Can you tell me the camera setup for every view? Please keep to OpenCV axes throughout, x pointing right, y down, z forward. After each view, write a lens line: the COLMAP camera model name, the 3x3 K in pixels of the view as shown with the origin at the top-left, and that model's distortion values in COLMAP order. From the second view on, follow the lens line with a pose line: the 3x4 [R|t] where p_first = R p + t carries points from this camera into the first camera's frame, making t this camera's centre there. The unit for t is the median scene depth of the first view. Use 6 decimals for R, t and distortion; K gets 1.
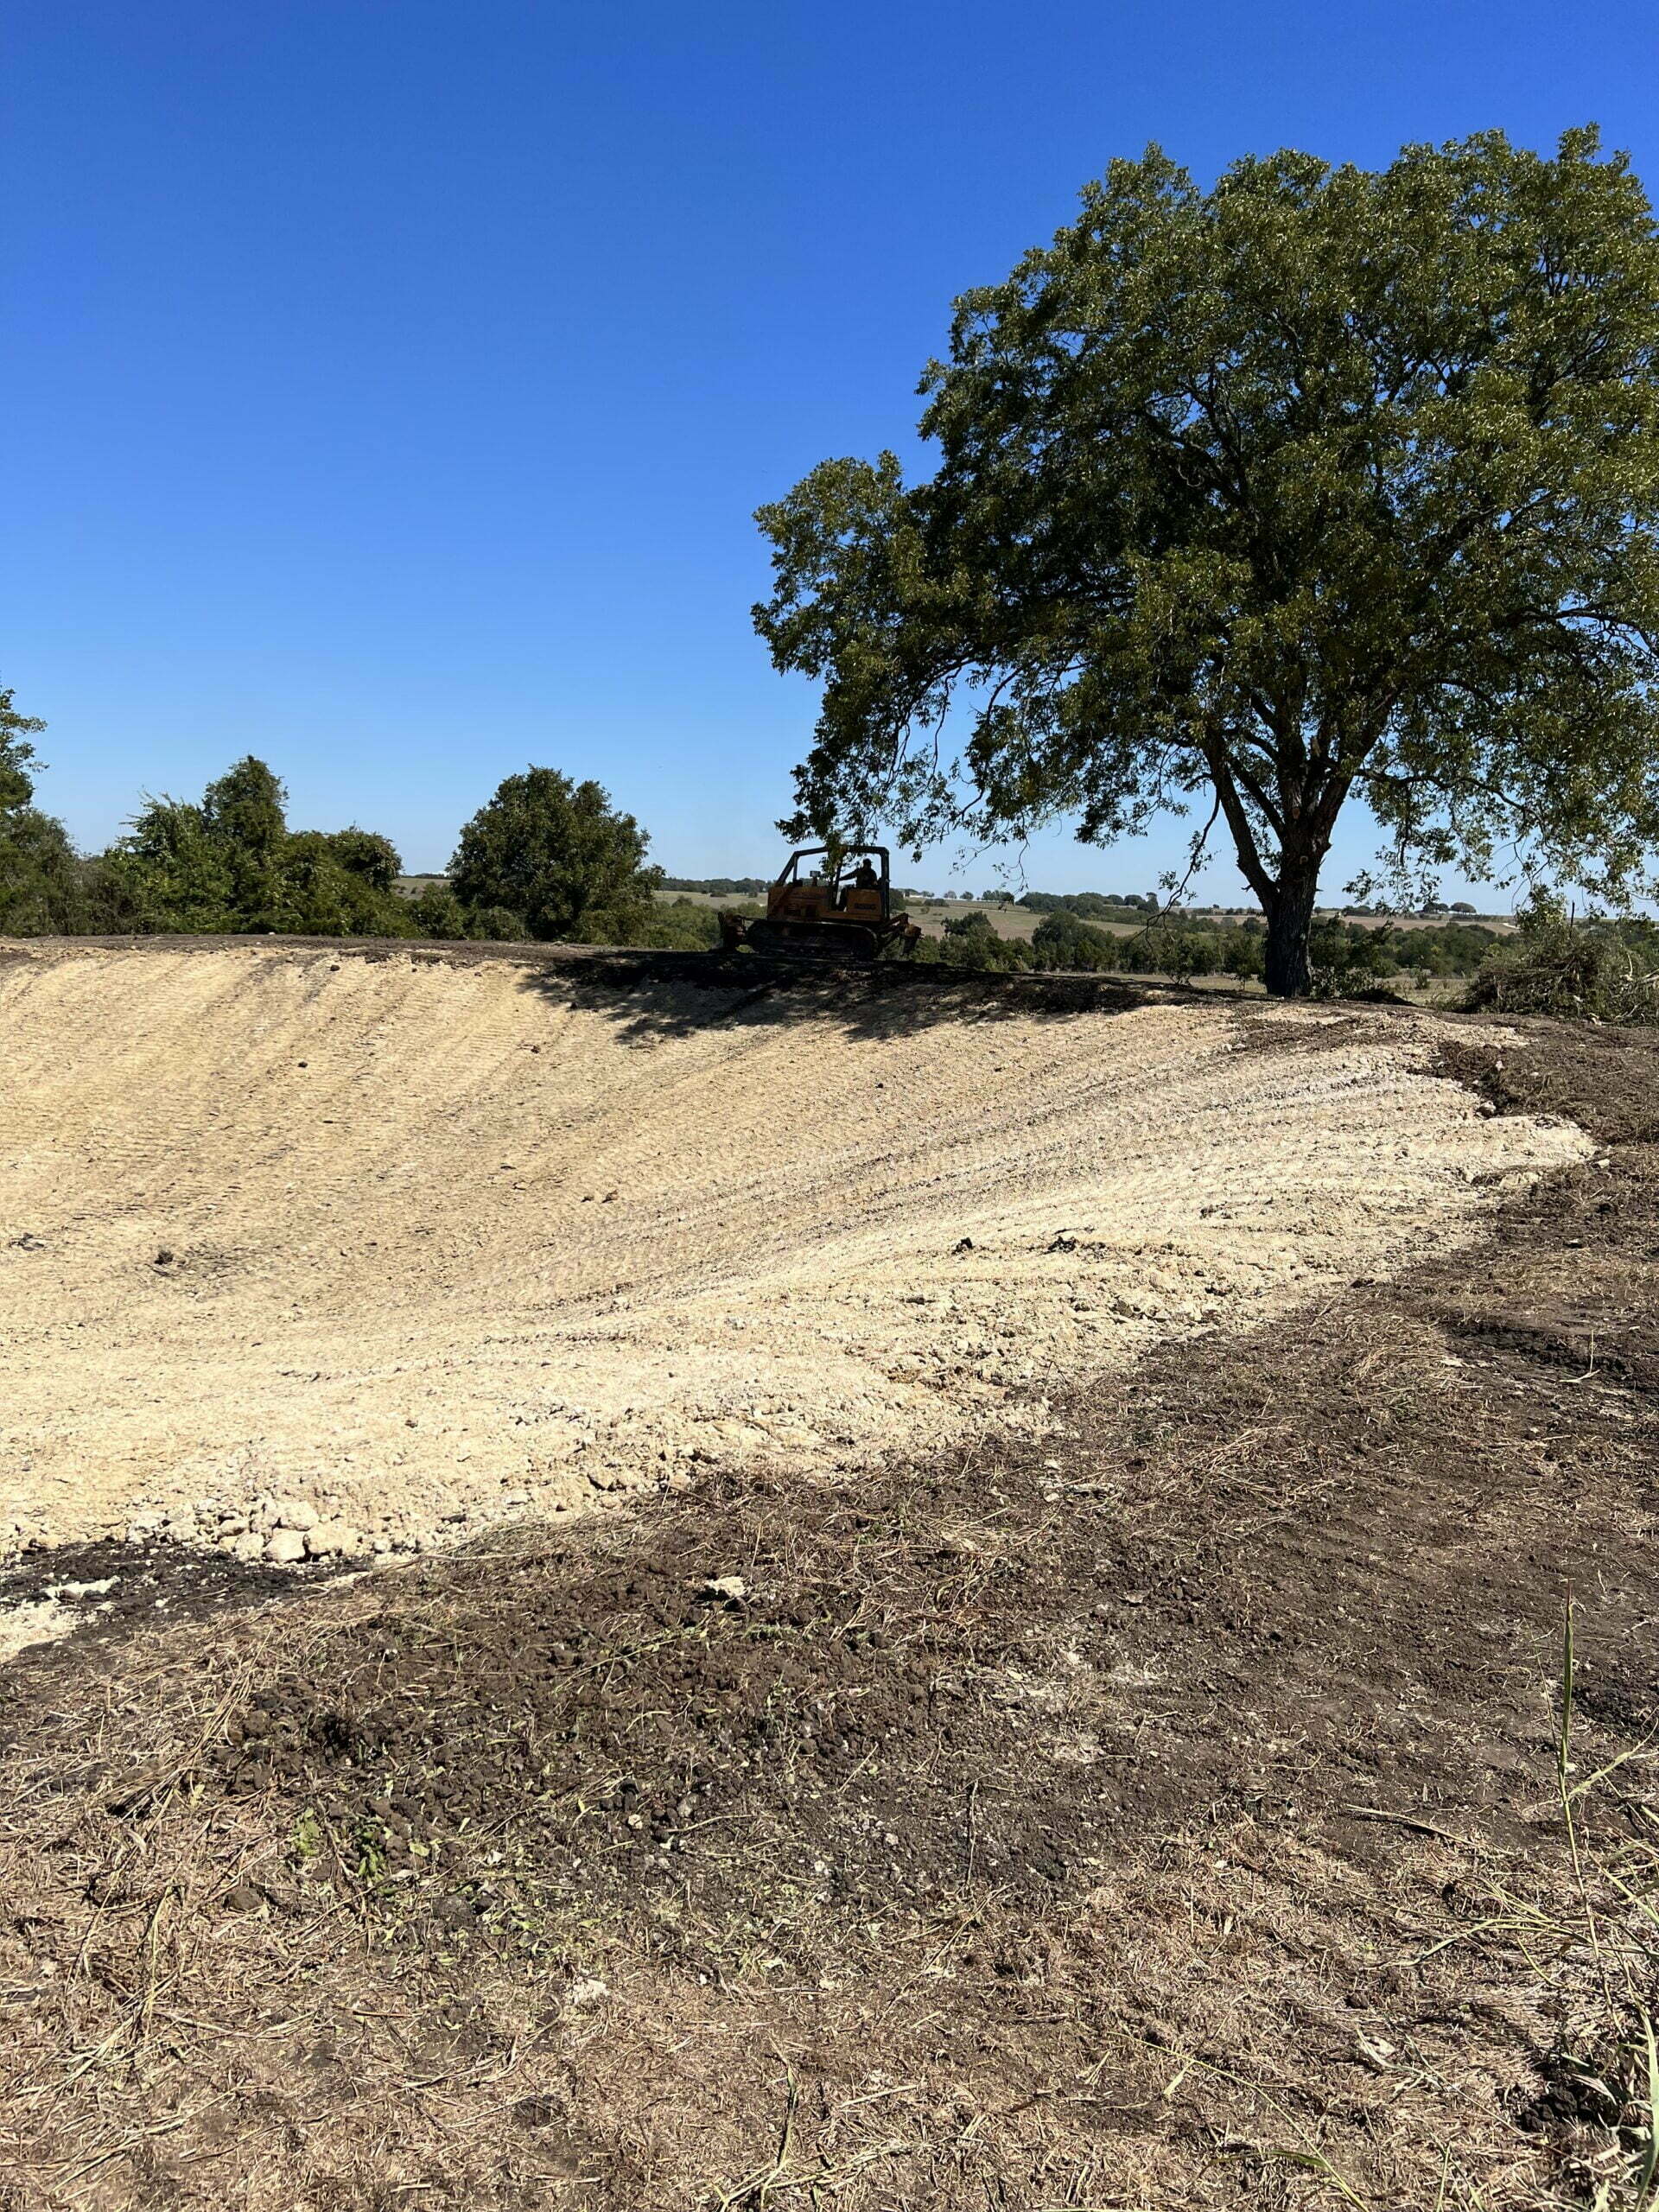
lens RADIAL K [[1675.6, 0, 829.5], [0, 1675.6, 1106.0], [0, 0, 1]] dist [-0.006472, -0.002189]
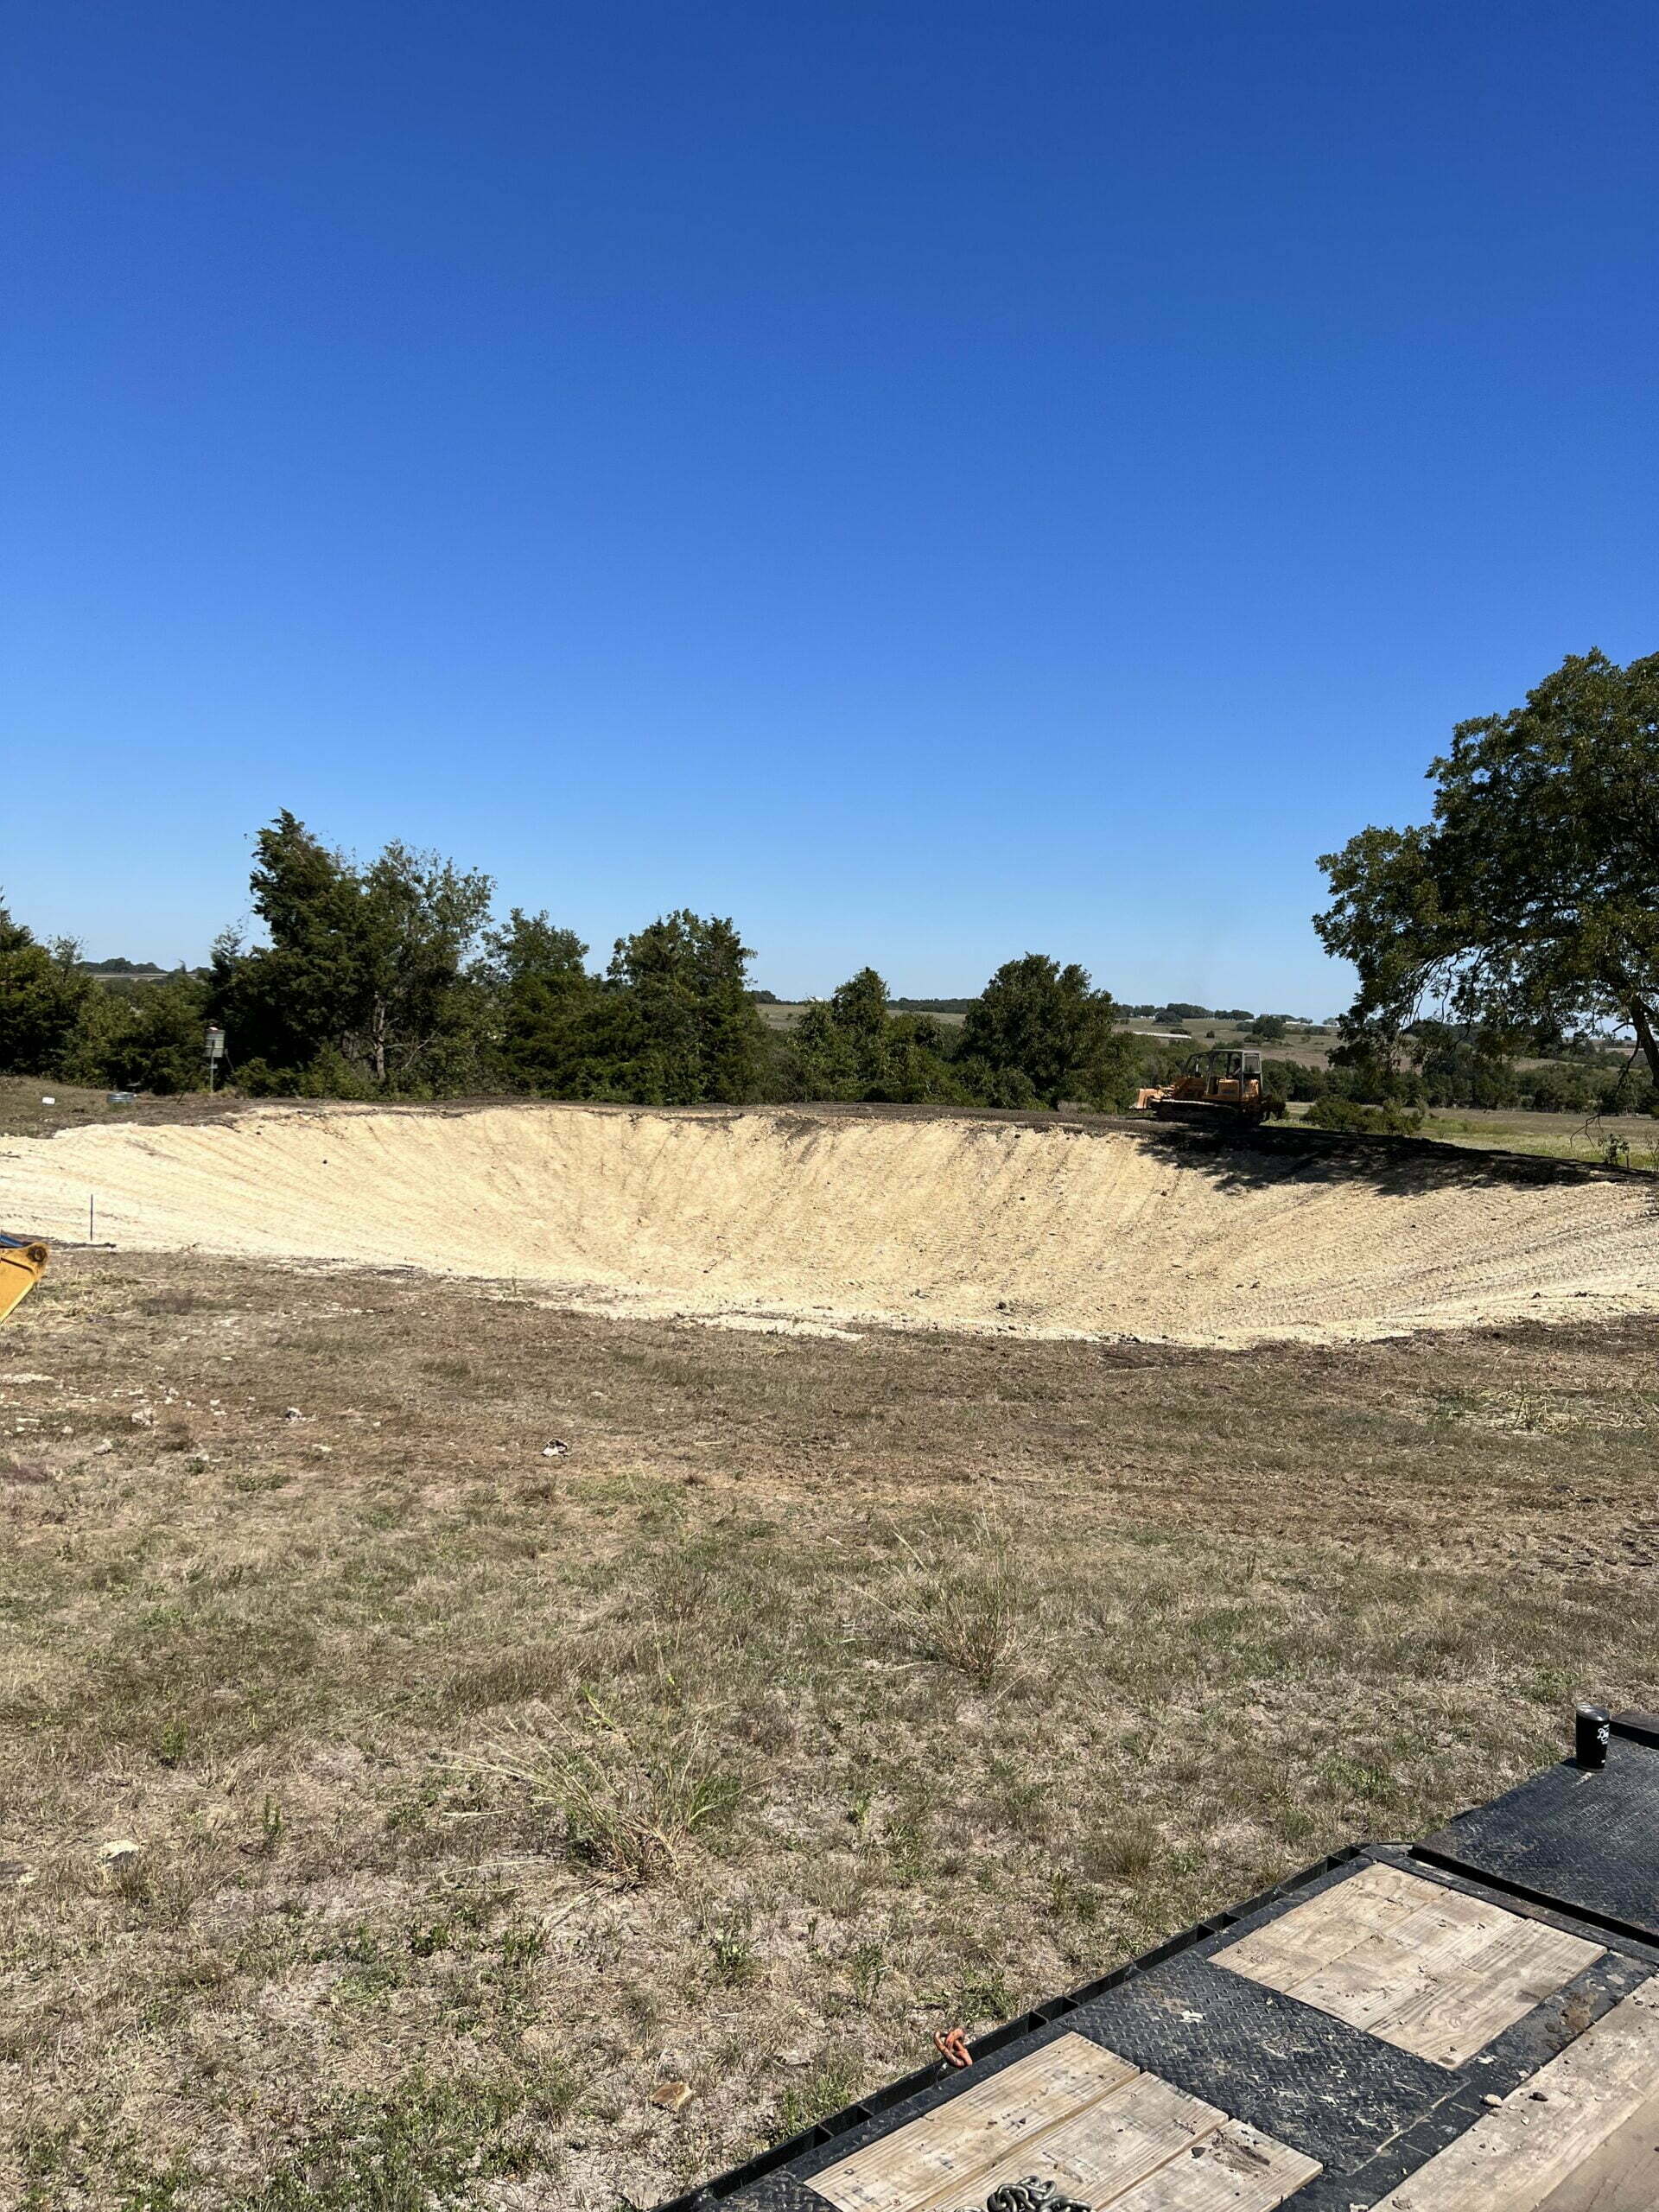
lens RADIAL K [[1657.9, 0, 664.2], [0, 1657.9, 1096.8], [0, 0, 1]] dist [-0.038219, -0.006281]
pose [[0.952488, 0.018617, -0.304006, -0.149549], [-0.041860, 0.996660, -0.070117, 0.004087], [0.301685, 0.079511, 0.950086, -0.622248]]
